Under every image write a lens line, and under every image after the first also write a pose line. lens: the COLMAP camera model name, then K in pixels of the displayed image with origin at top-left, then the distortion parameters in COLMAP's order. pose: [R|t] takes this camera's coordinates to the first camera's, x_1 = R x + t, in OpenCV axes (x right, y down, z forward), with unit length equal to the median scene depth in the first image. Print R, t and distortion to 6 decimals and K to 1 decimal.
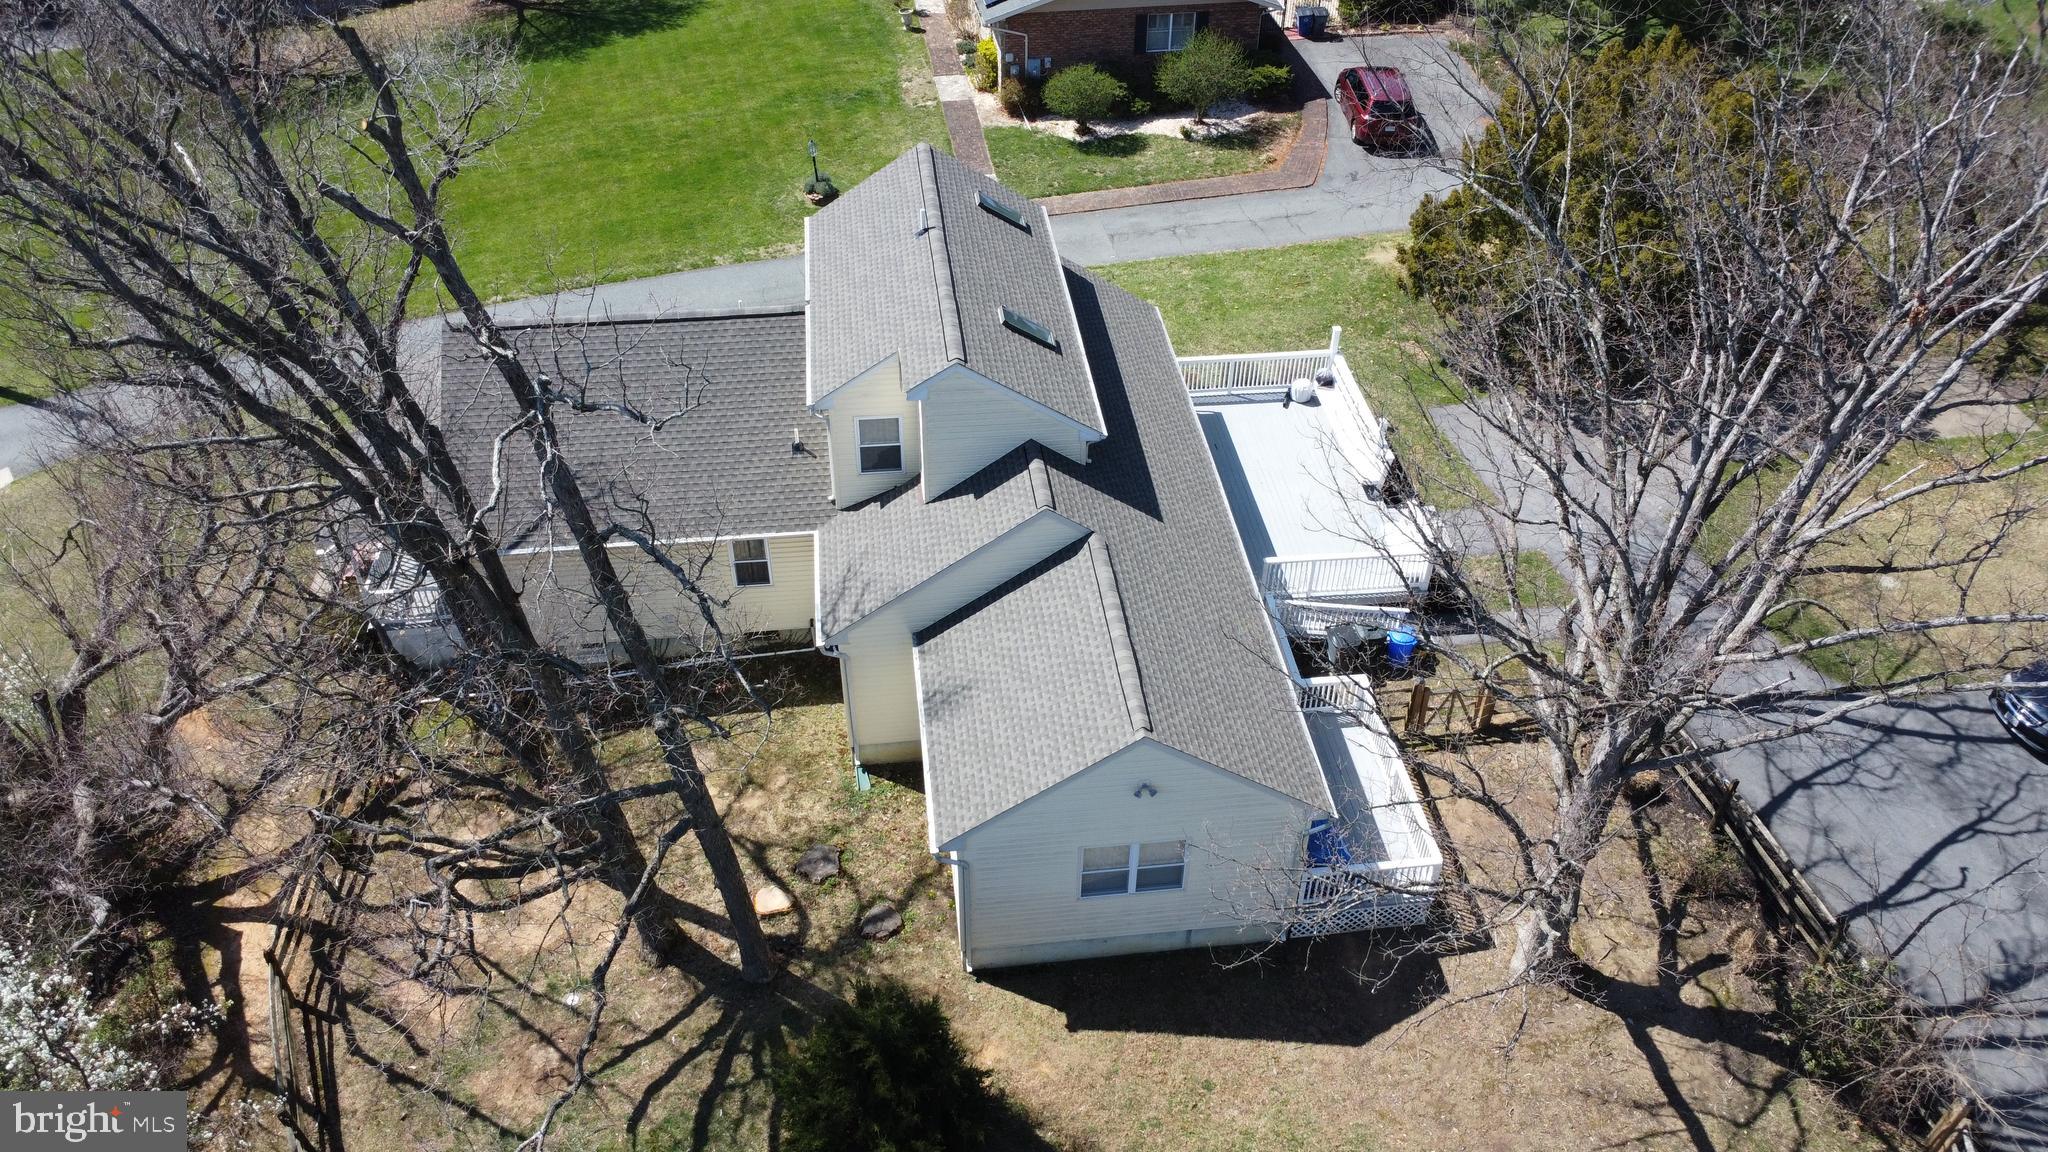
lens RADIAL K [[1549.6, 0, 1024.0], [0, 1549.6, 576.0], [0, 0, 1]] dist [0.002402, 0.005352]
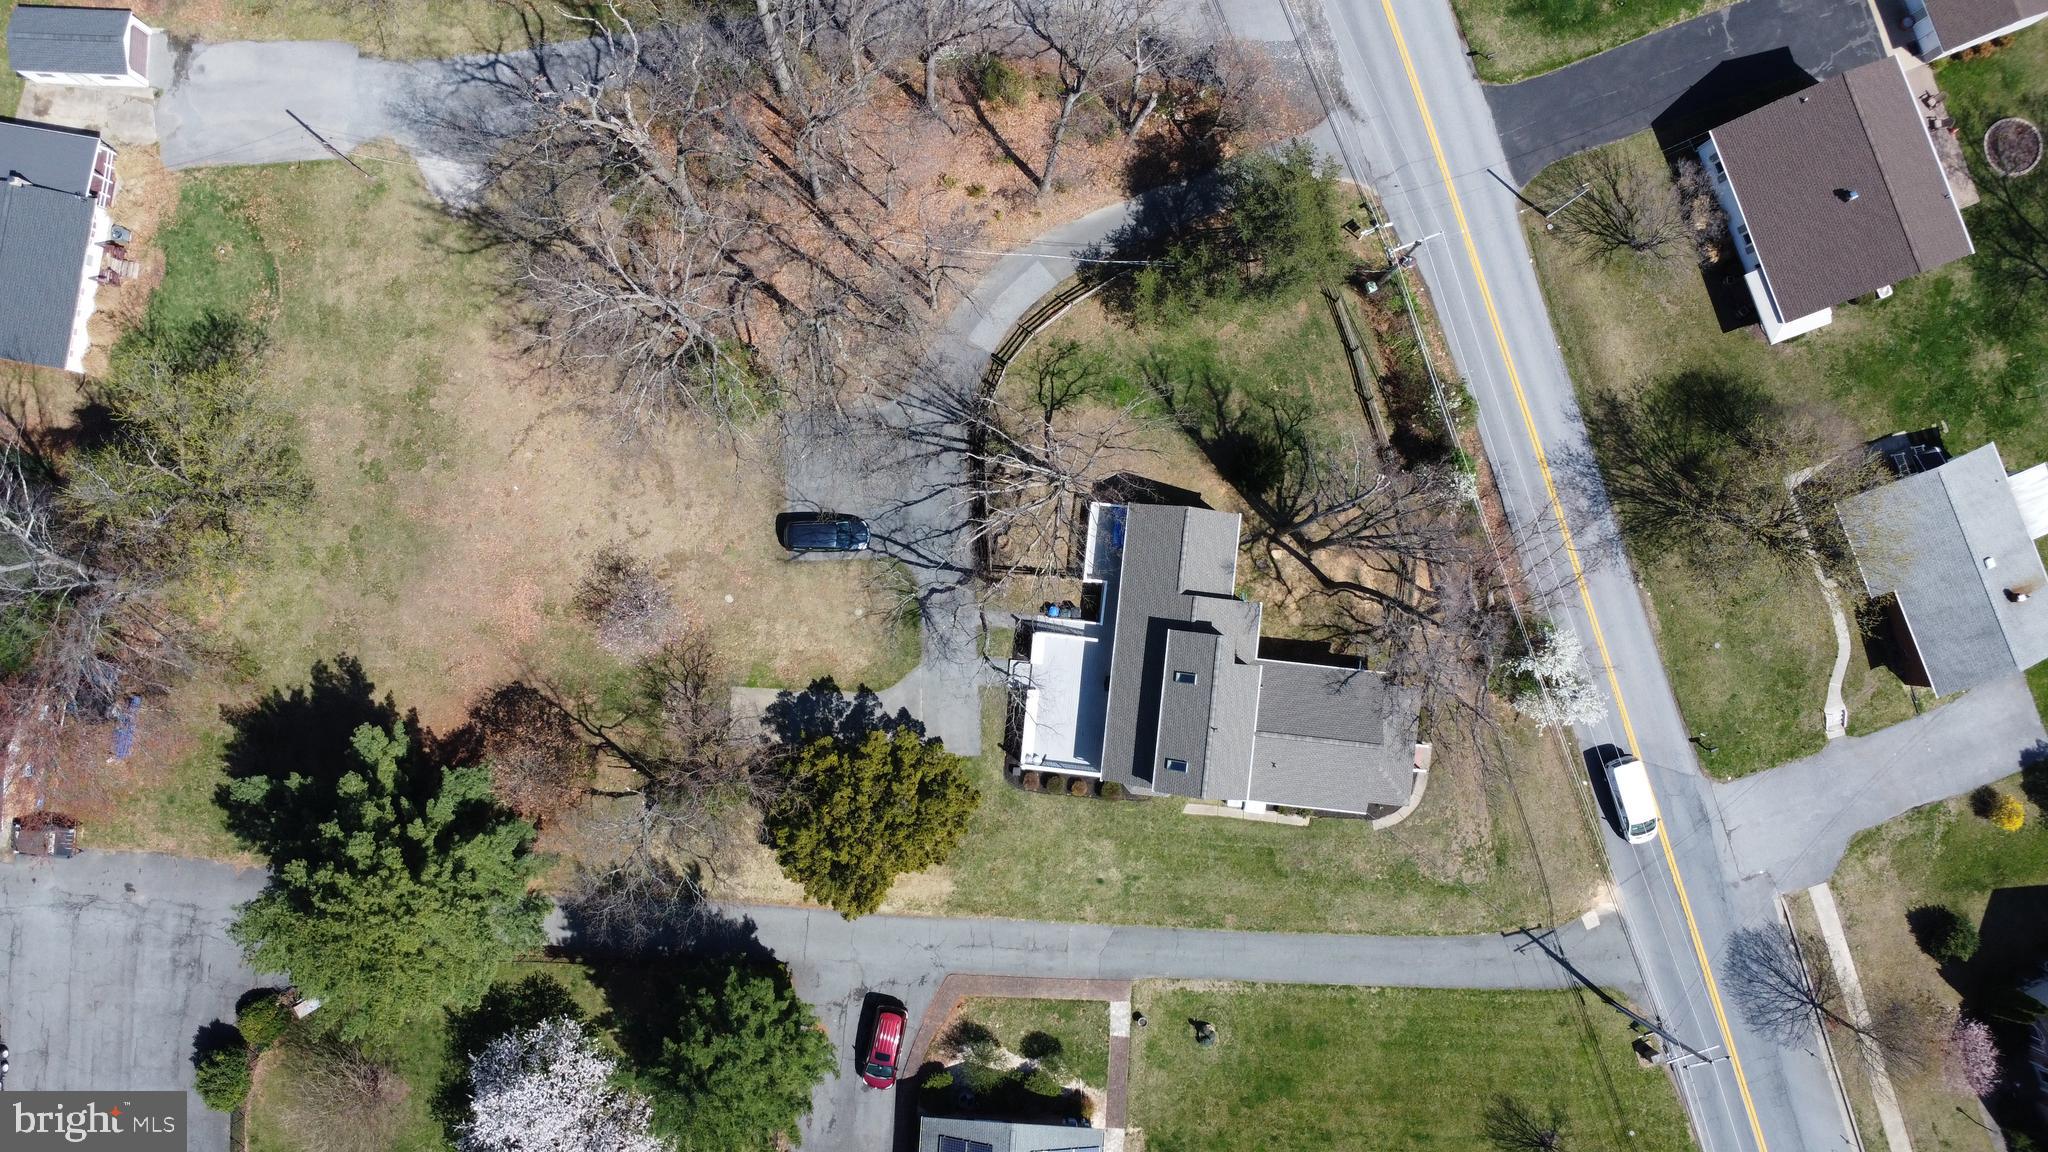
lens RADIAL K [[1549.6, 0, 1024.0], [0, 1549.6, 576.0], [0, 0, 1]] dist [0.002402, 0.005352]
pose [[-0.975808, -0.217932, -0.017467, 0.394766], [0.122801, -0.612443, 0.780918, -2.352963], [-0.180884, 0.759881, 0.624389, -0.907513]]
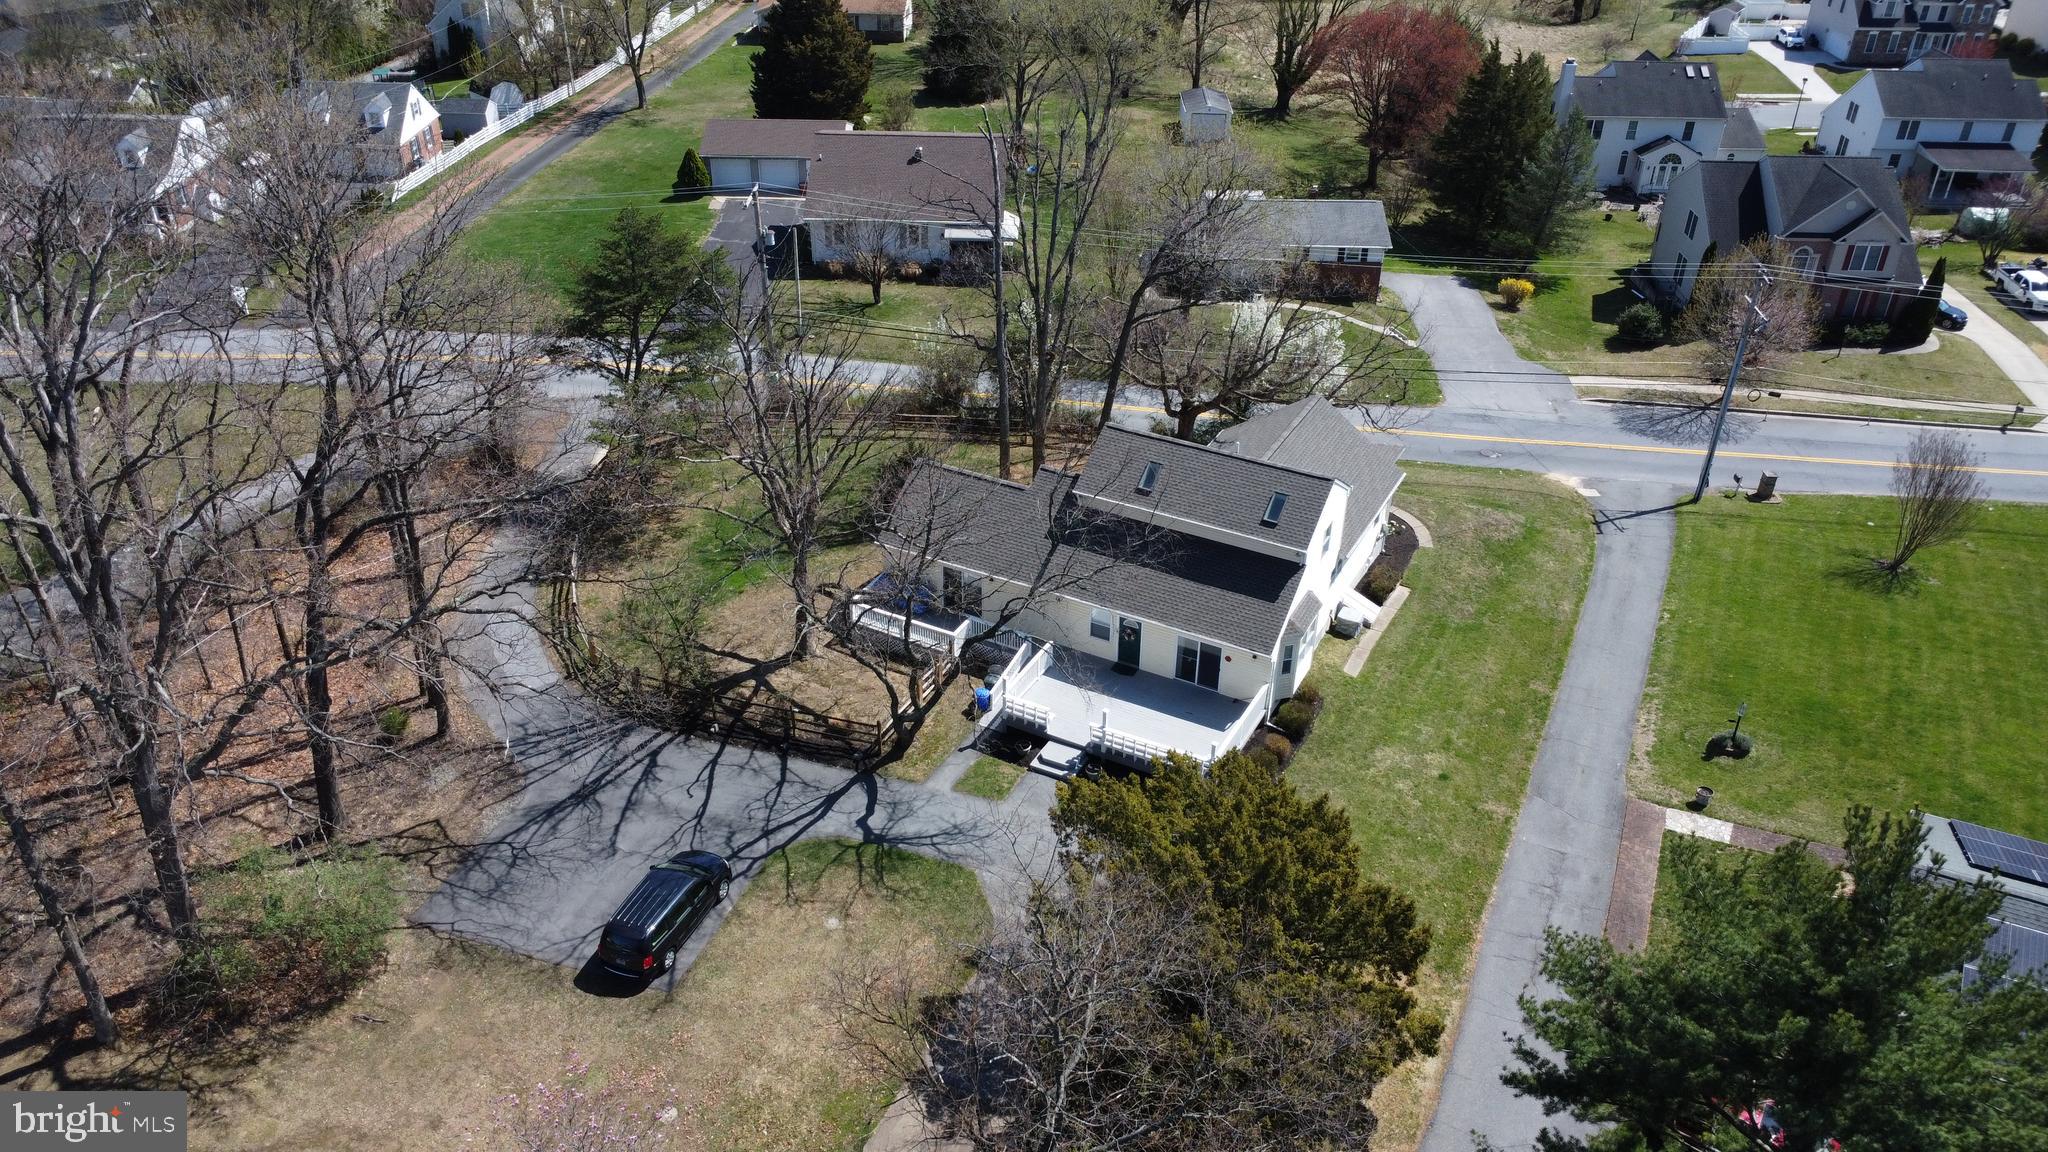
lens RADIAL K [[1549.6, 0, 1024.0], [0, 1549.6, 576.0], [0, 0, 1]] dist [0.002402, 0.005352]
pose [[-0.564829, 0.410096, -0.716093, 1.529832], [-0.541128, 0.471085, 0.696606, -1.369641], [0.623016, 0.780961, -0.044168, 1.080427]]
